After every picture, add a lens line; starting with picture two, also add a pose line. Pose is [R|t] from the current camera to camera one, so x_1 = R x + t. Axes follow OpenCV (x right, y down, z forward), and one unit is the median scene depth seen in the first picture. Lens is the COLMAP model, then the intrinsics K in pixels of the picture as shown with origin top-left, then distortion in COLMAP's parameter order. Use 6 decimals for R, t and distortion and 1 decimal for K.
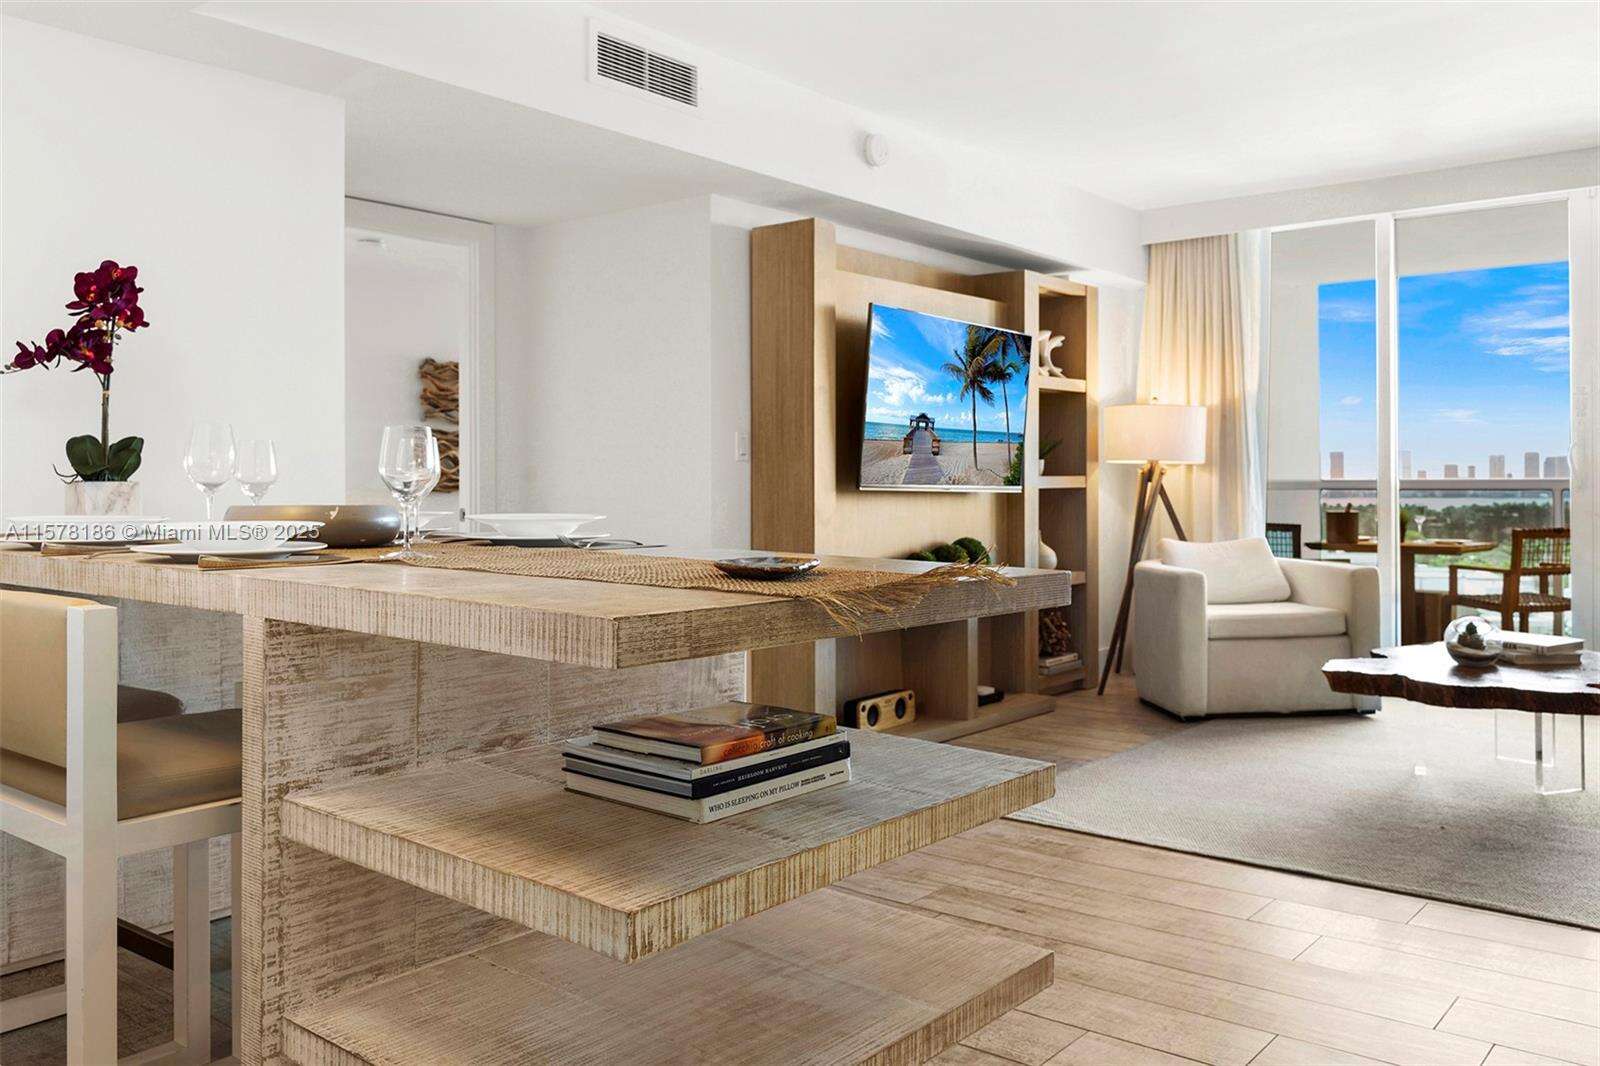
lens RADIAL K [[1301.2, 0, 797.3], [0, 1301.2, 490.6], [0, 0, 1]] dist [0.017515, -0.018463]
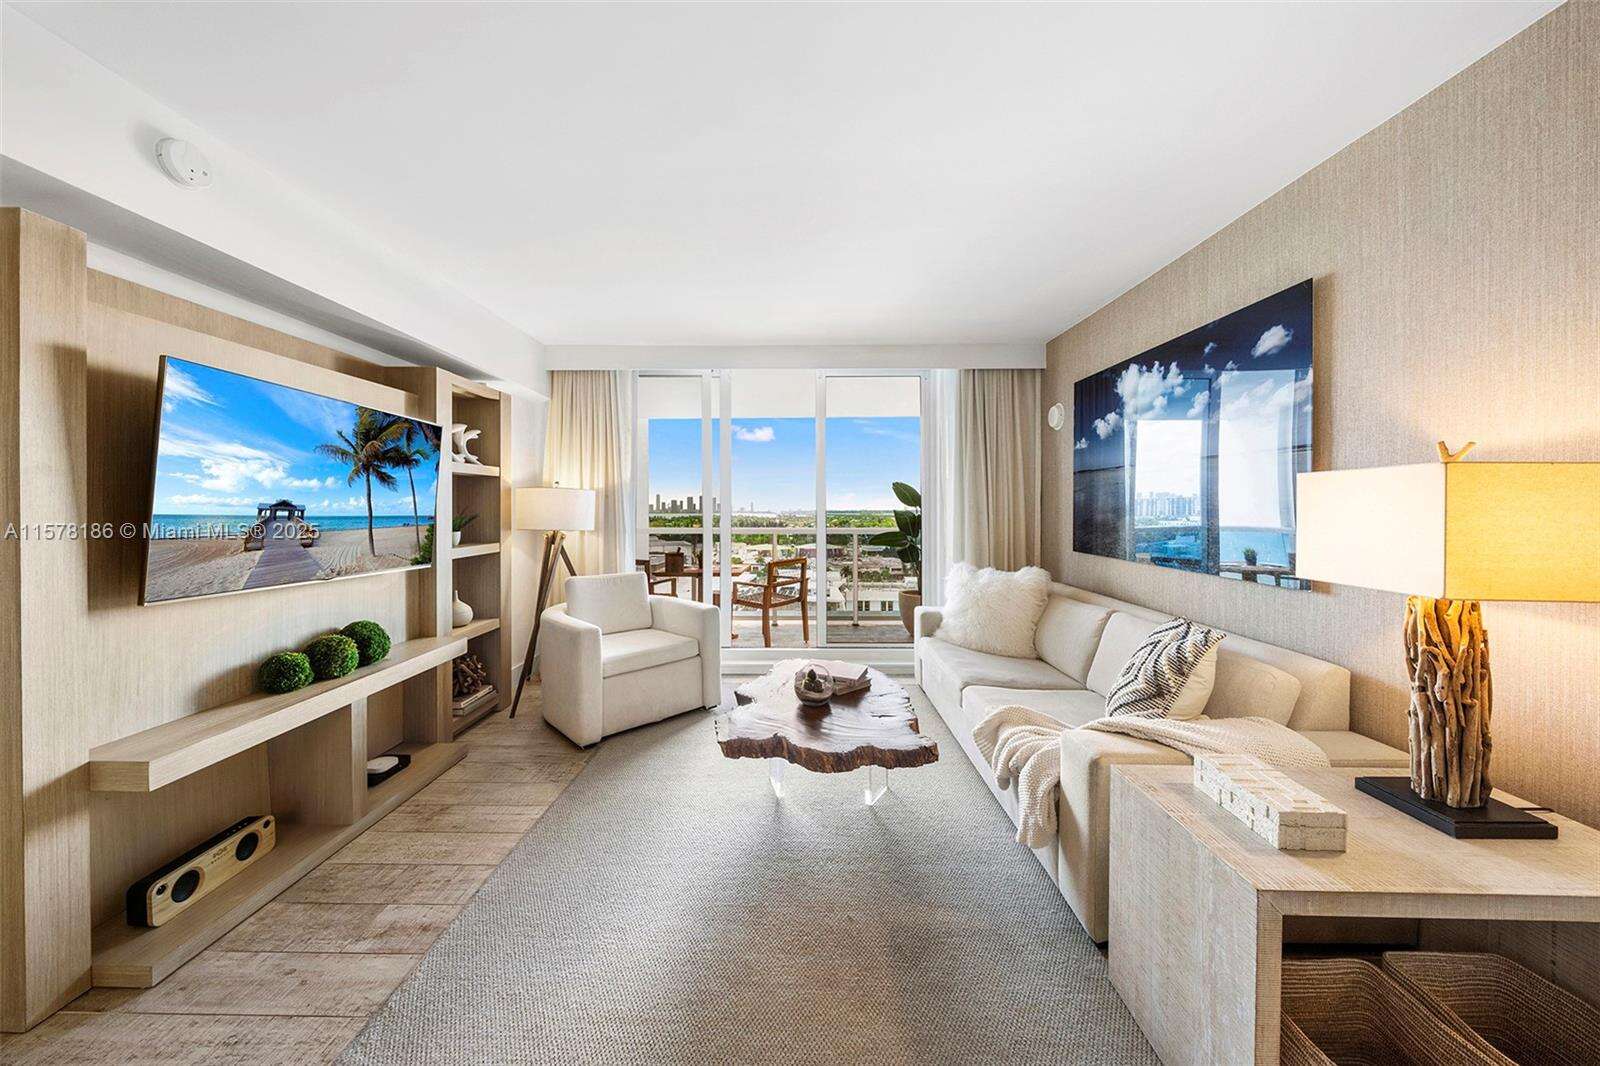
lens RADIAL K [[558.3, 0, 794.7], [0, 558.3, 505.6], [0, 0, 1]] dist [-0.000374, 0.000091]
pose [[0.778675, 0.002528, 0.627423, 0.135285], [0.003364, 0.999961, -0.008205, -0.053875], [-0.627419, 0.008500, 0.778636, 0.516820]]
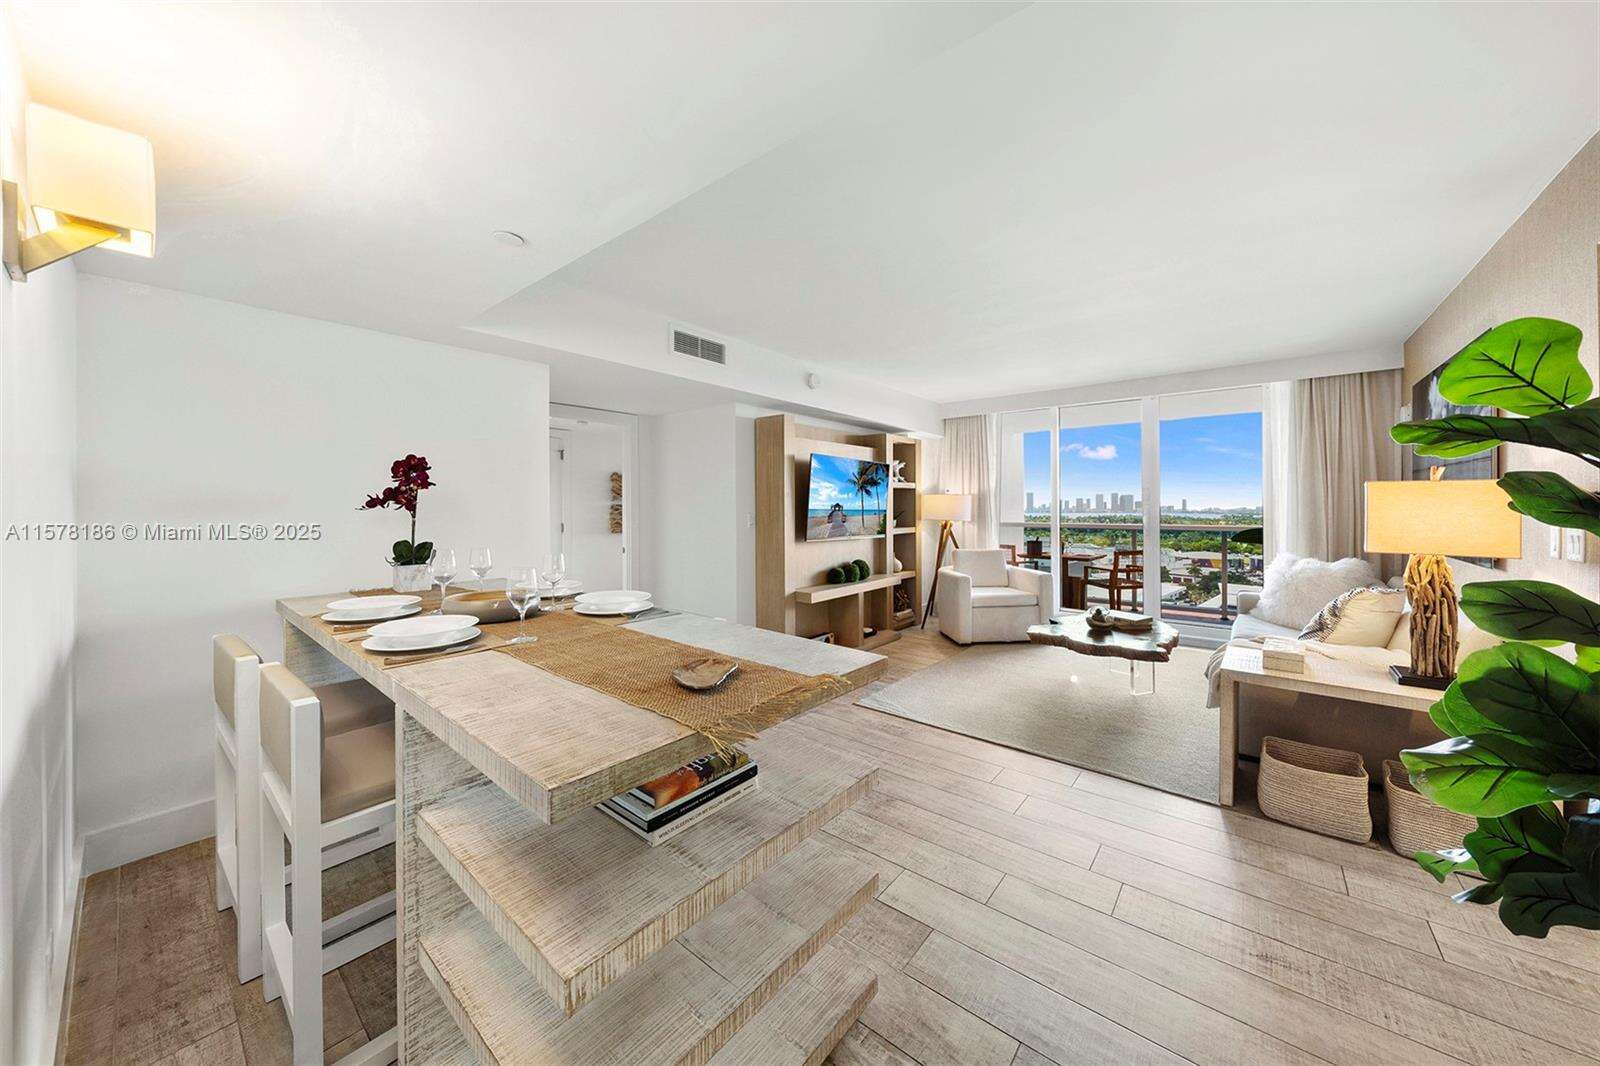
lens RADIAL K [[558.3, 0, 787.7], [0, 558.3, 509.4], [0, 0, 1]] dist [-0.000374, 0.000091]
pose [[0.999849, -0.001691, -0.017314, 0.032868], [0.001674, 0.999998, -0.001000, -0.051156], [0.017316, 0.000971, 0.999850, 0.090795]]
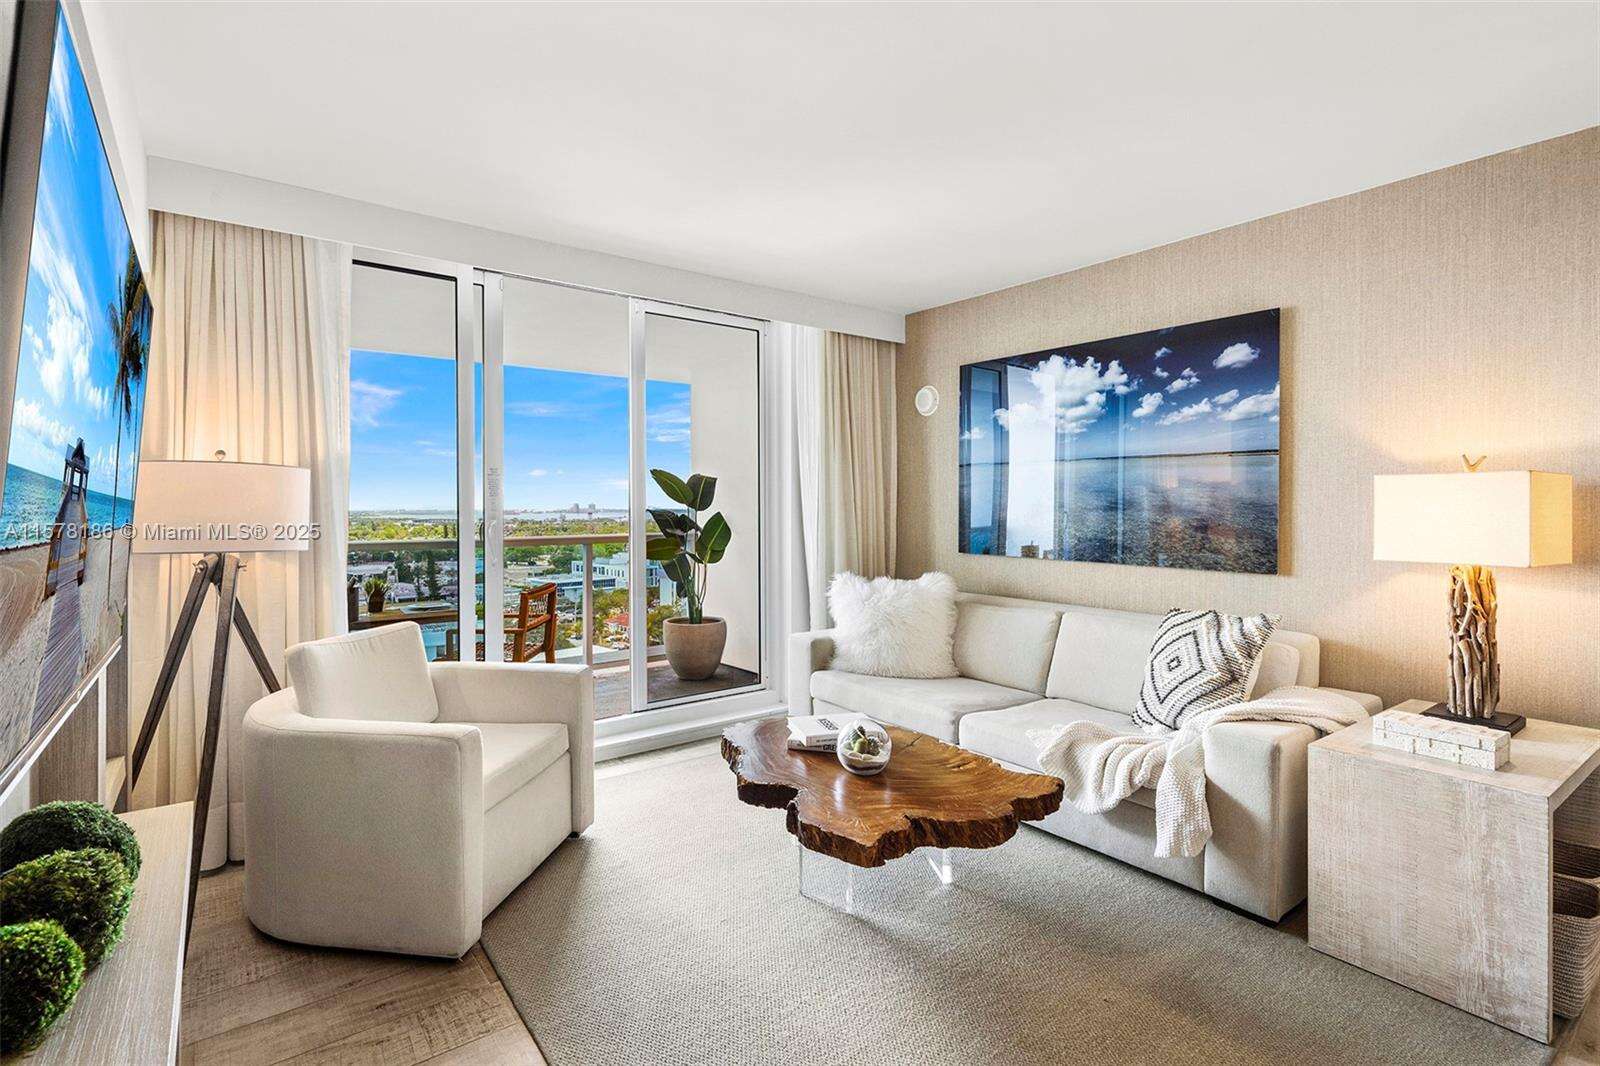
lens RADIAL K [[768.6, 0, 771.9], [0, 768.6, 507.1], [0, 0, 1]] dist [0.001871, -0.000068]
pose [[0.227666, -0.003944, 0.973731, -0.046718], [0.007040, 0.999972, 0.002404, -0.055932], [-0.973714, 0.006308, 0.227688, 0.851455]]
